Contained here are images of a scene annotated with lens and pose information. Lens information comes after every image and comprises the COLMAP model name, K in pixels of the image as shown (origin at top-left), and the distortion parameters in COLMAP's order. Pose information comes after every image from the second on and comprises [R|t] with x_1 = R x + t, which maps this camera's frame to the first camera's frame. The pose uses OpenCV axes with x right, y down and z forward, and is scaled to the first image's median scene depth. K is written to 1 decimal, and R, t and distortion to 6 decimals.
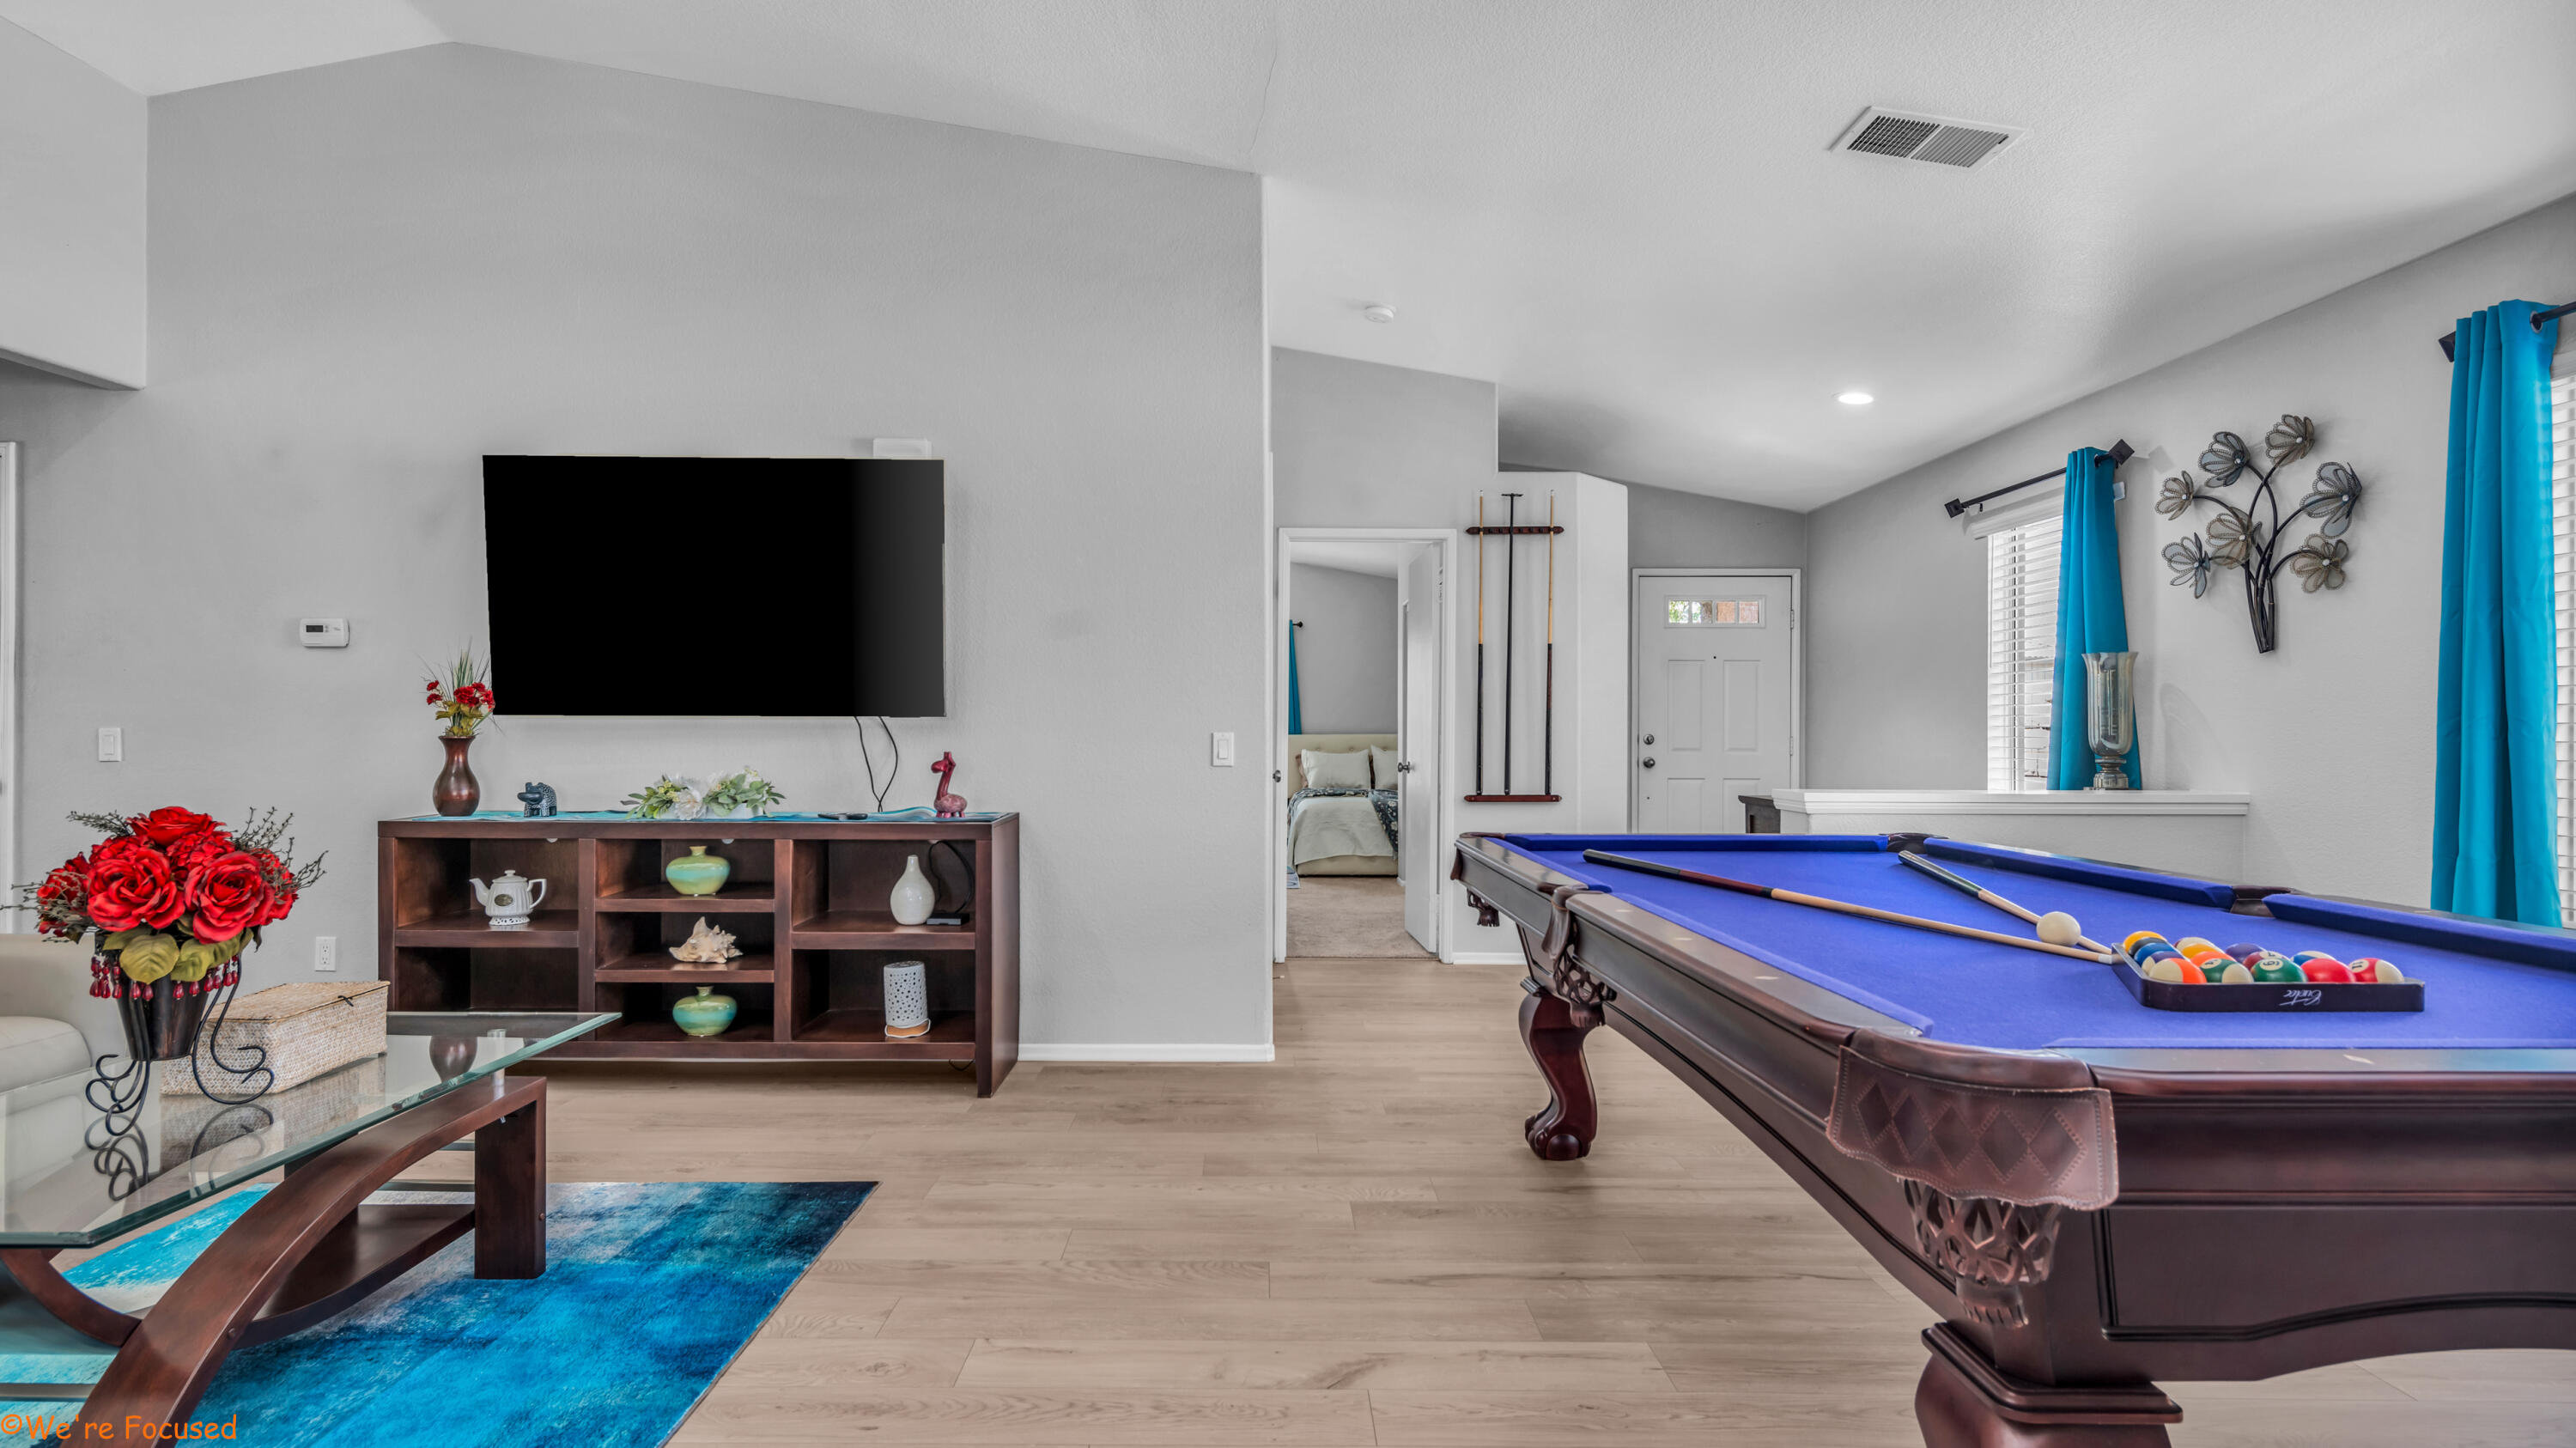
lens RADIAL K [[1240.4, 0, 1288.0], [0, 1240.4, 724.0], [0, 0, 1]] dist [0.017472, -0.006384]
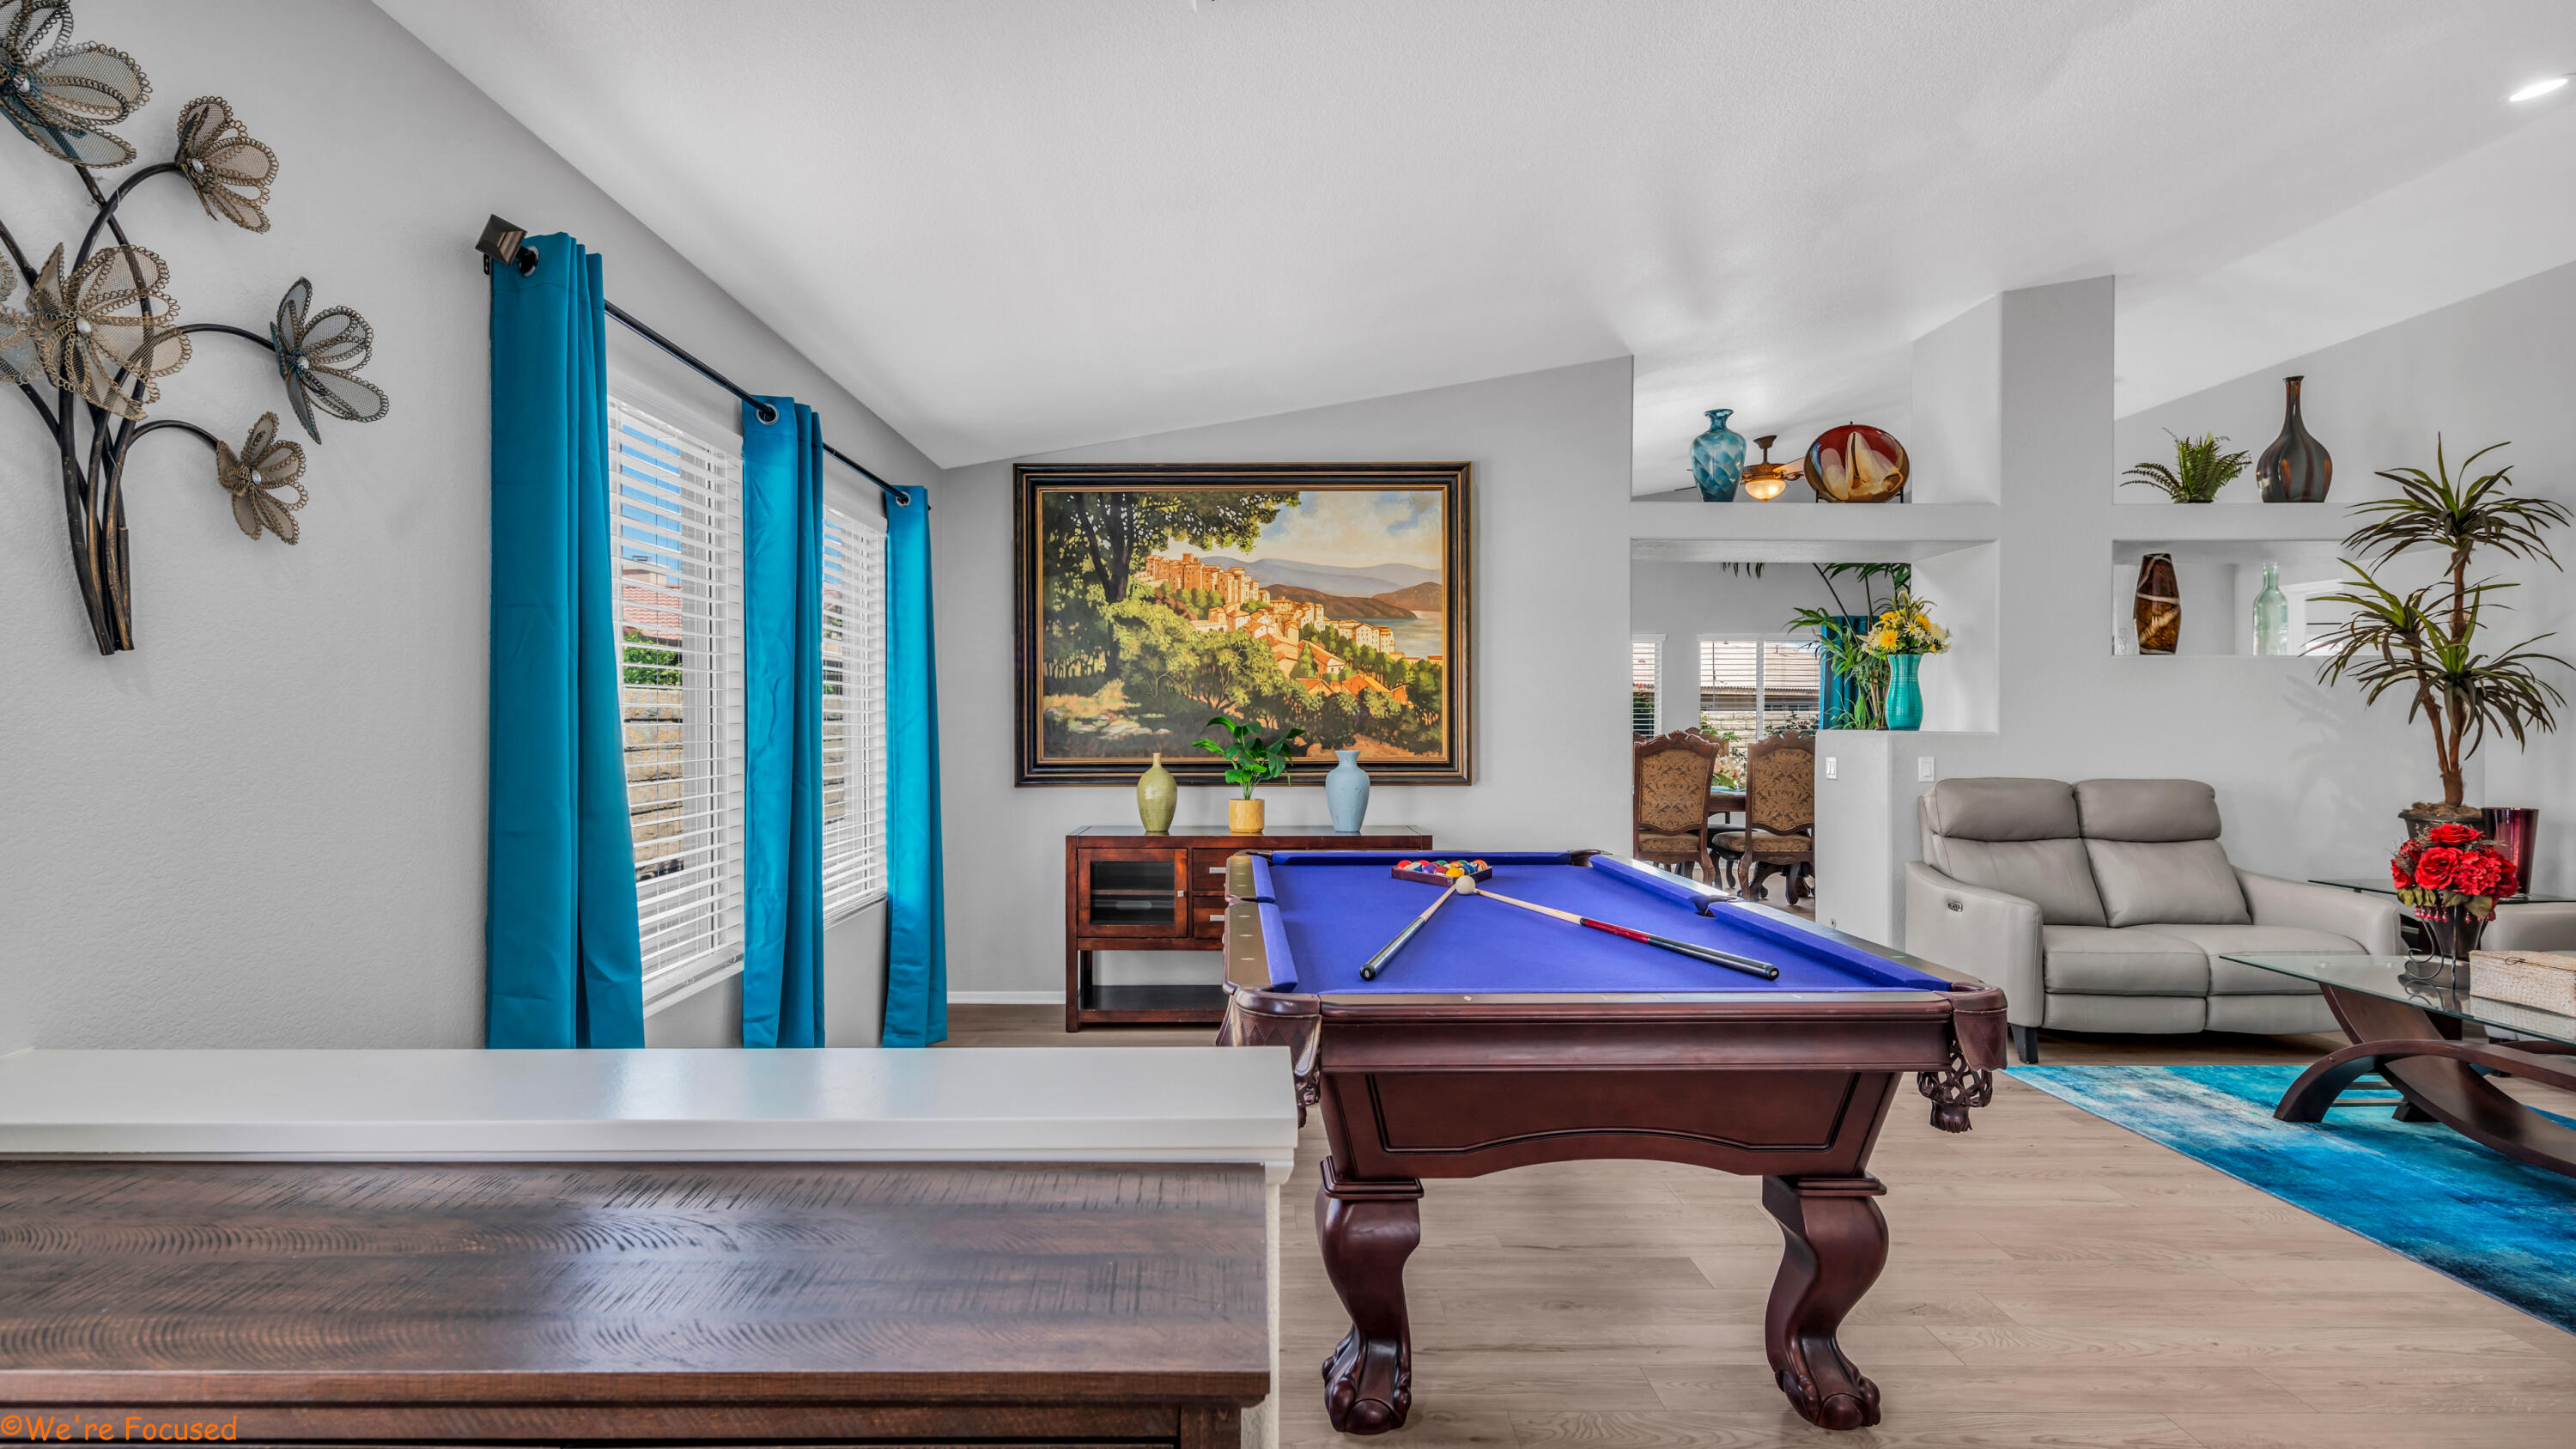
lens RADIAL K [[1240.5, 0, 1288.0], [0, 1240.5, 724.5], [0, 0, 1]] dist [0.017472, -0.006384]
pose [[-0.999851, -0.000807, -0.017238, 0.458312], [-0.000666, 0.999966, -0.008194, -0.035314], [0.017244, -0.008181, -0.999818, 1.448181]]
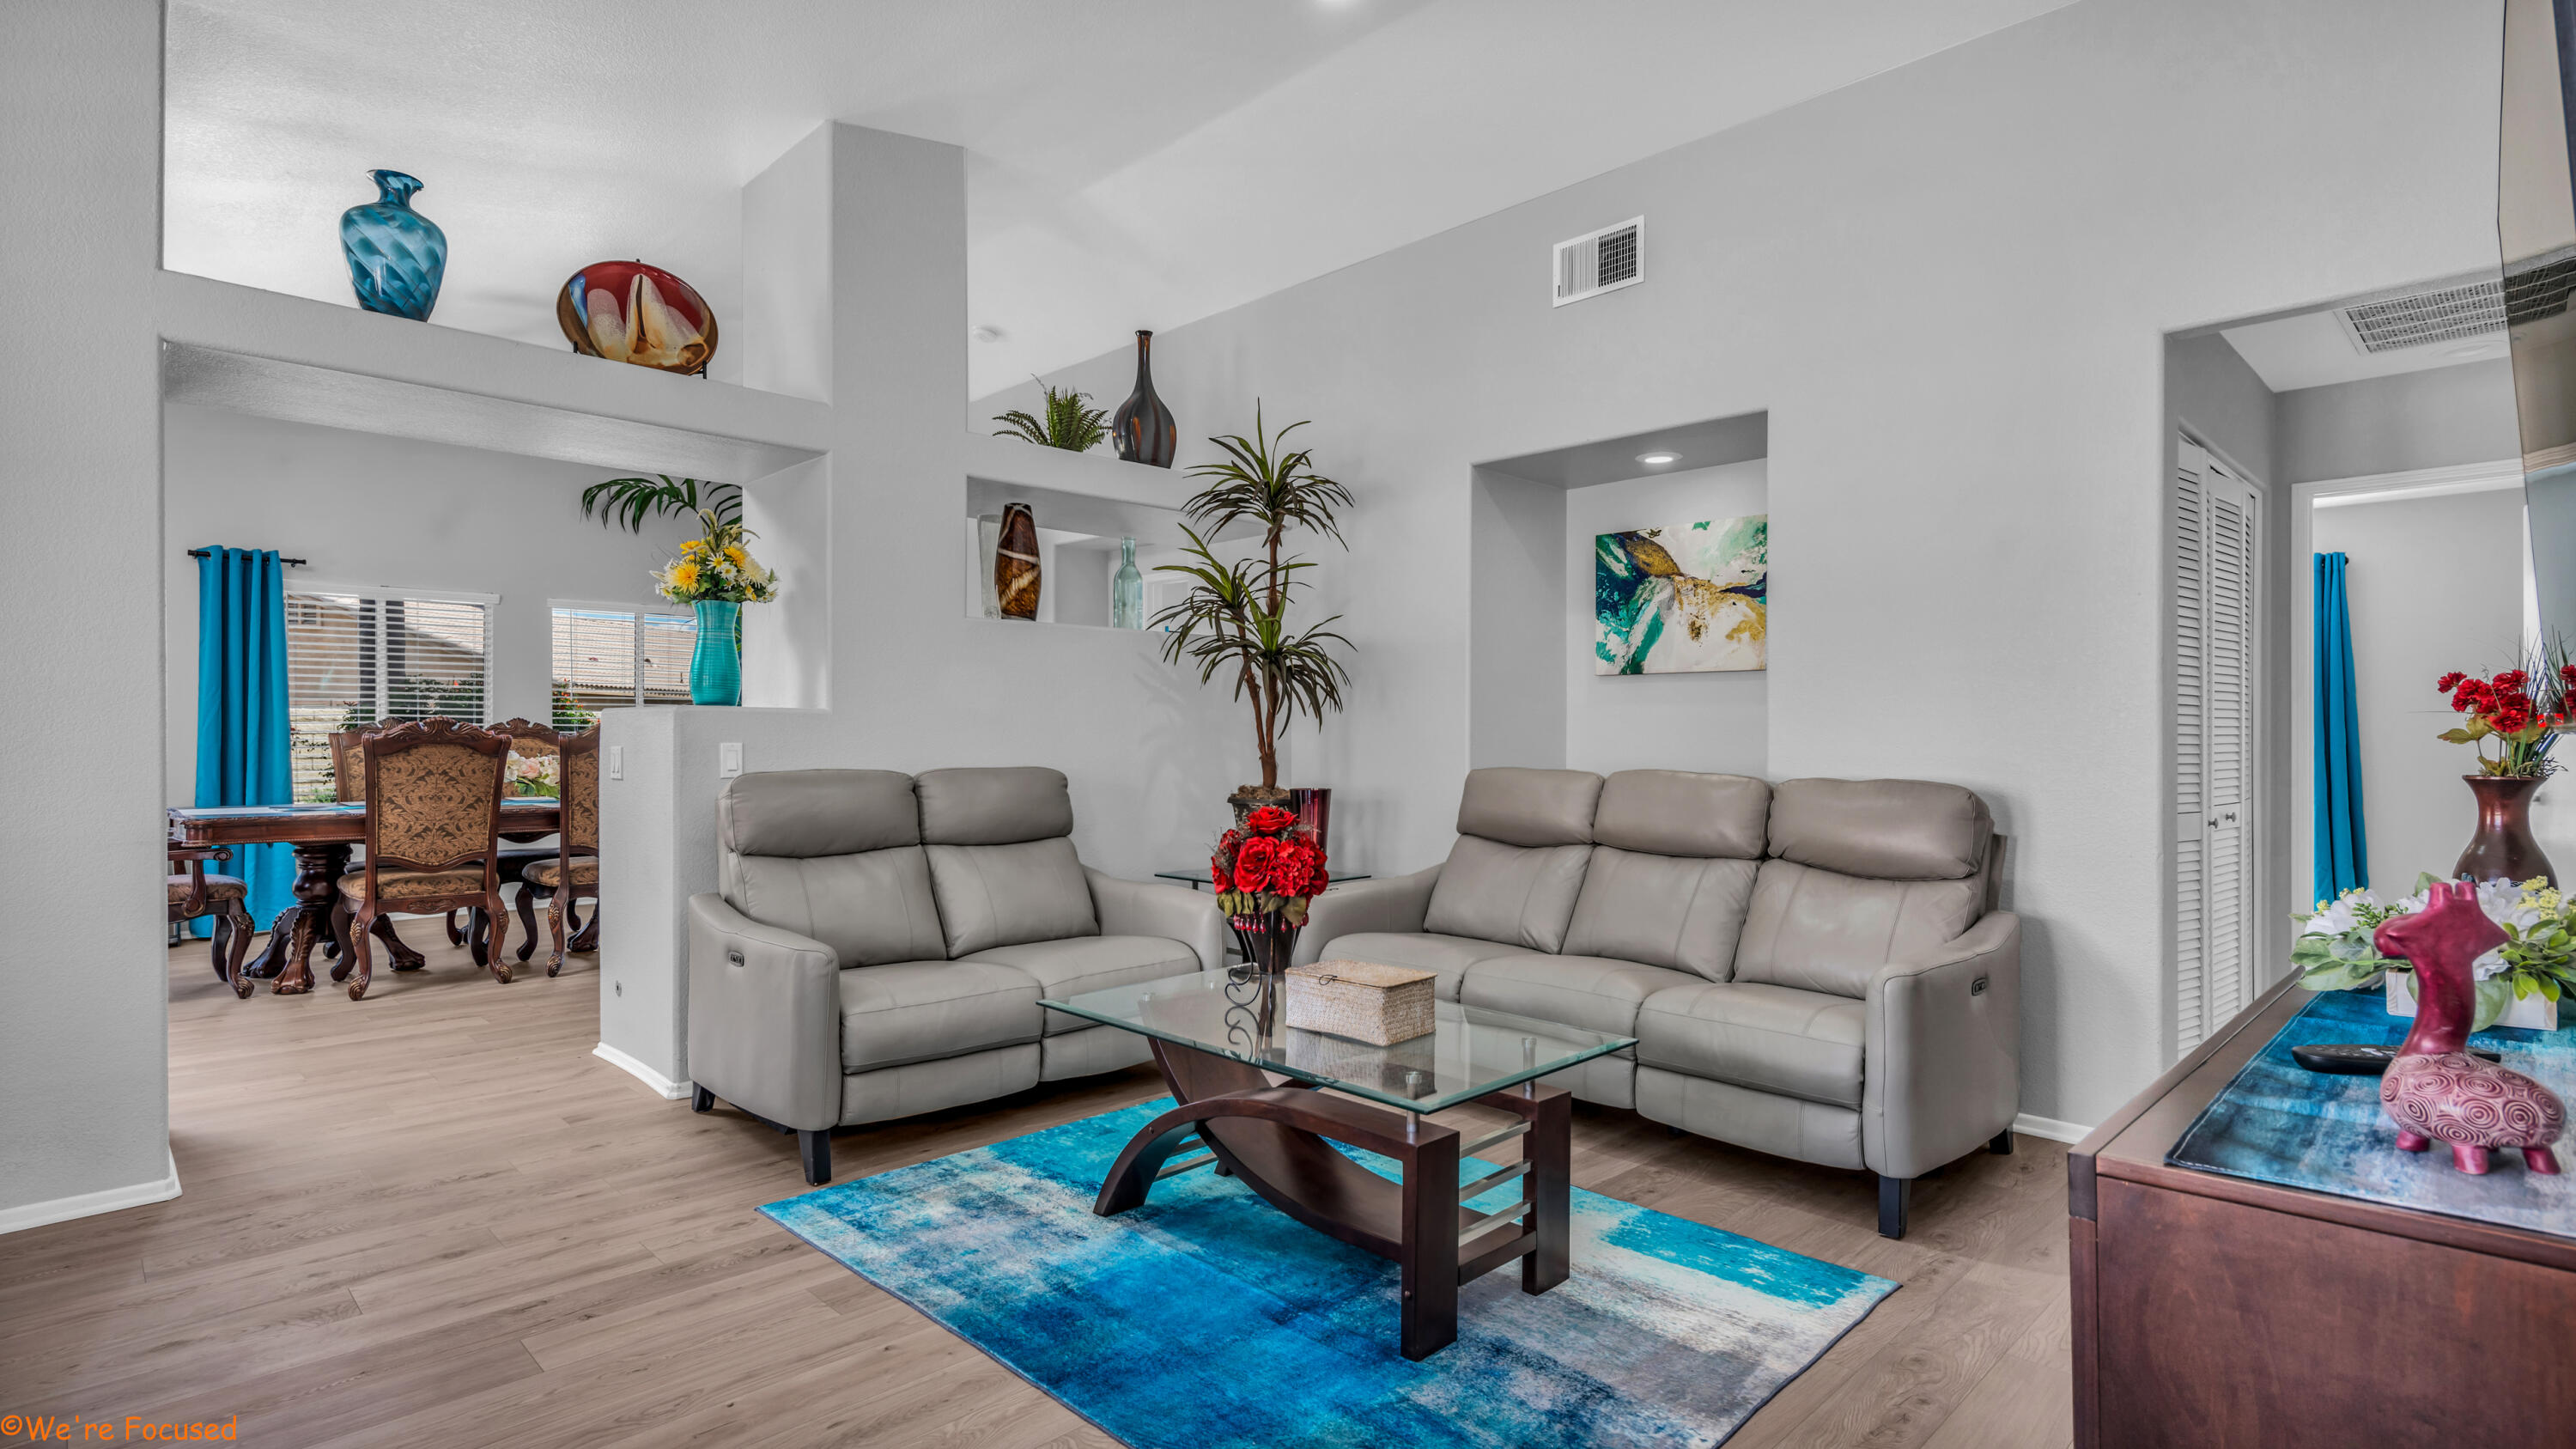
lens RADIAL K [[1240.5, 0, 1288.0], [0, 1240.5, 724.5], [0, 0, 1]] dist [0.017472, -0.006384]
pose [[-0.709033, -0.006784, -0.705143, 0.070396], [0.005279, 0.999875, -0.014928, -0.005807], [0.705156, -0.014307, -0.708908, 1.042719]]
